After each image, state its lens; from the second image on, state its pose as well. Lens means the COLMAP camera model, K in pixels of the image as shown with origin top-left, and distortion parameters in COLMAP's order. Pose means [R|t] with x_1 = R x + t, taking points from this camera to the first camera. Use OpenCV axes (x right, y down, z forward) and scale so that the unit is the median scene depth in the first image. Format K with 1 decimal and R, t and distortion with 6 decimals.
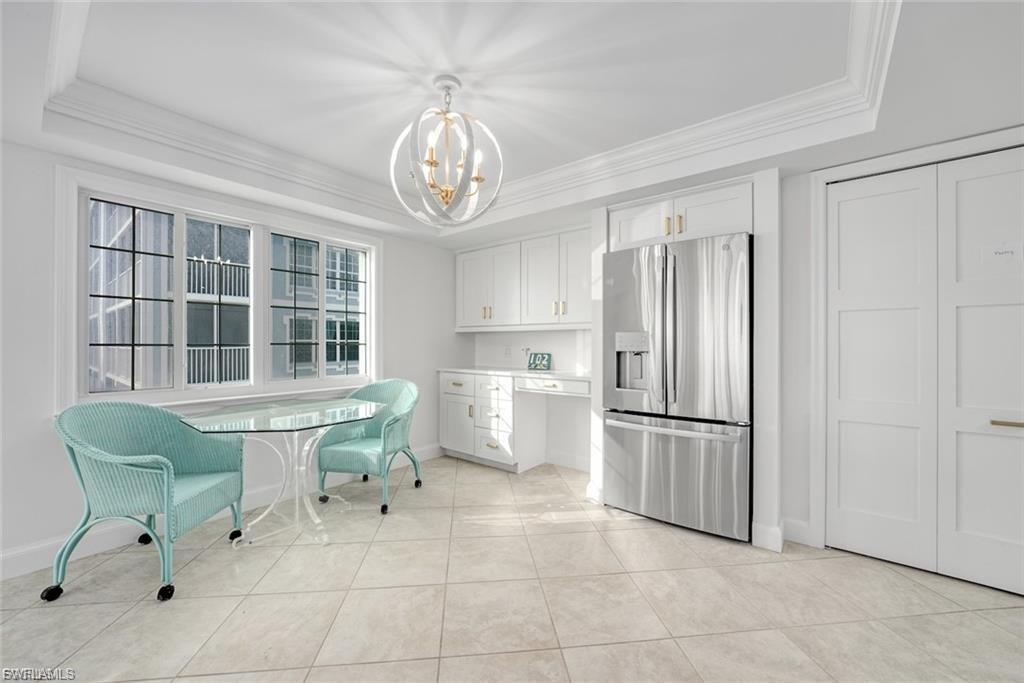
lens RADIAL K [[426.1, 0, 515.3], [0, 426.1, 342.6], [0, 0, 1]] dist [-0.001186, 0.000036]
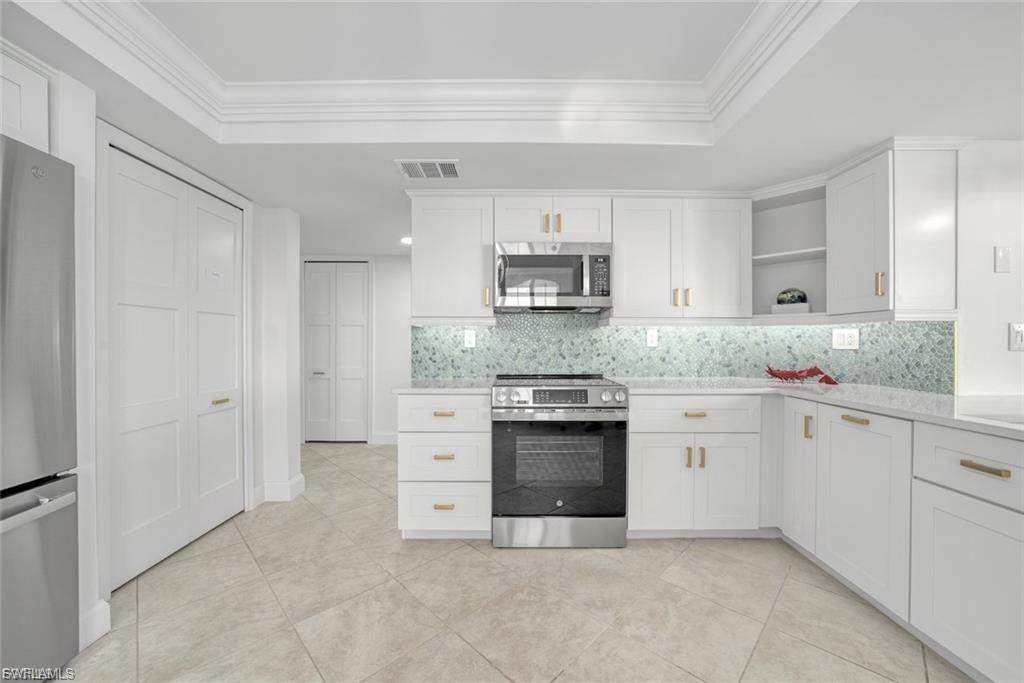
lens RADIAL K [[387.8, 0, 550.5], [0, 387.8, 343.4], [0, 0, 1]] dist [-0.010124, 0.000566]
pose [[-0.641404, -0.008846, 0.767152, -0.224800], [-0.003204, 0.999956, 0.008851, -0.003261], [-0.767196, 0.003219, -0.641404, 0.530870]]
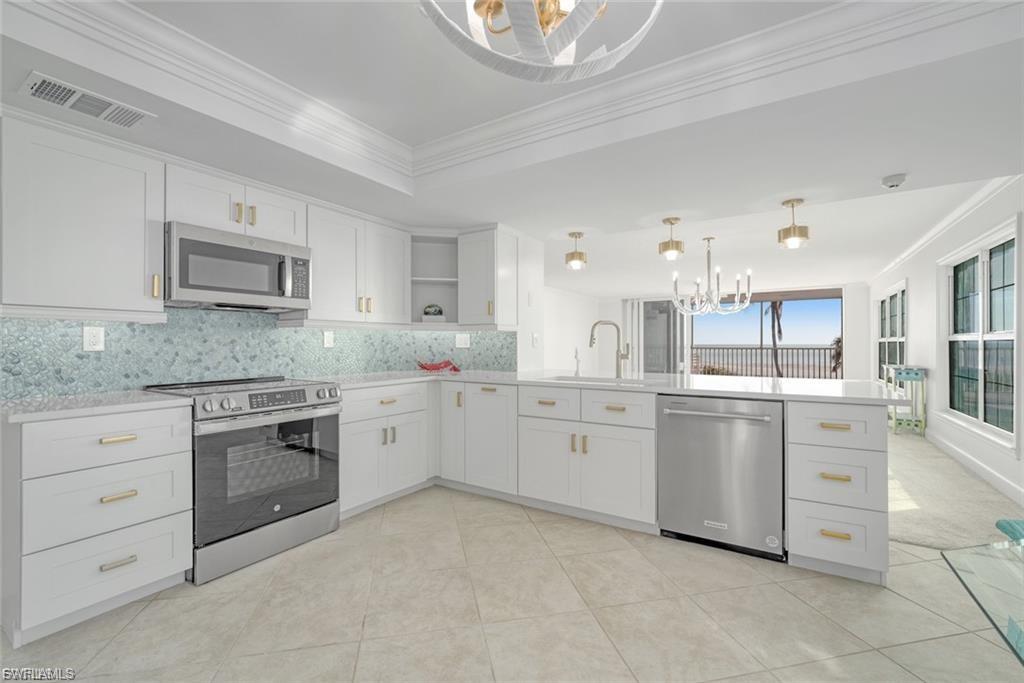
lens RADIAL K [[405.9, 0, 503.1], [0, 405.9, 340.1], [0, 0, 1]] dist [0.005227, 0.000564]
pose [[-0.997951, -0.005981, -0.063704, -0.069873], [-0.005648, 0.999969, -0.005396, -0.003441], [0.063735, -0.005025, -0.997954, 0.786066]]
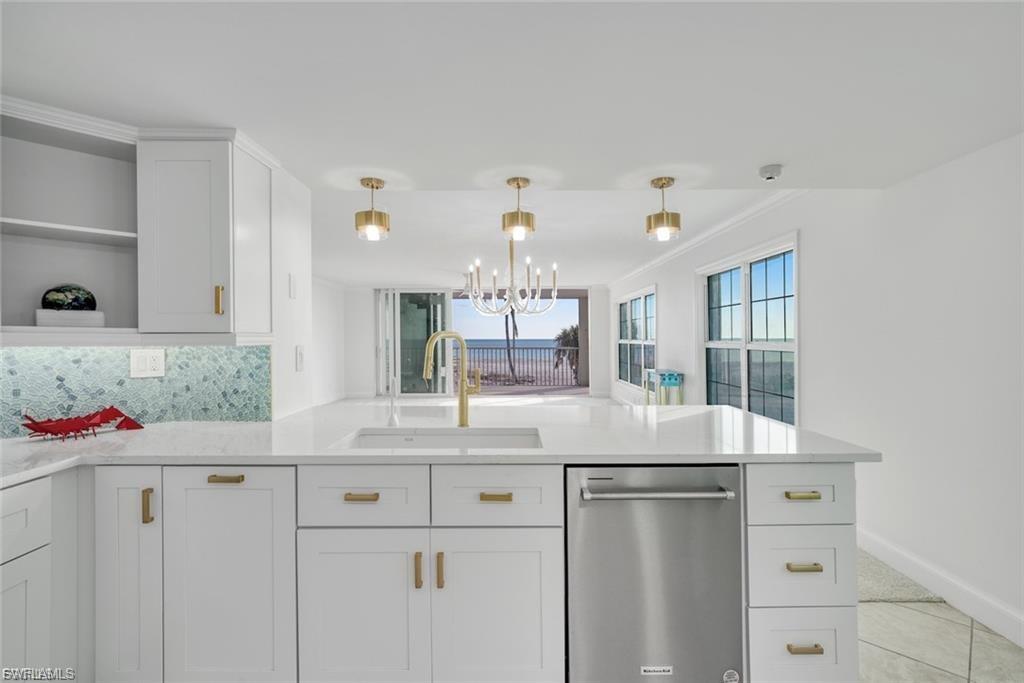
lens RADIAL K [[480.6, 0, 467.1], [0, 480.6, 339.2], [0, 0, 1]] dist [0.000843, 0.001270]
pose [[-0.831274, -0.005198, -0.555838, -0.028174], [-0.007239, 0.999973, 0.001474, -0.043016], [0.555815, 0.005248, -0.831289, 0.440174]]
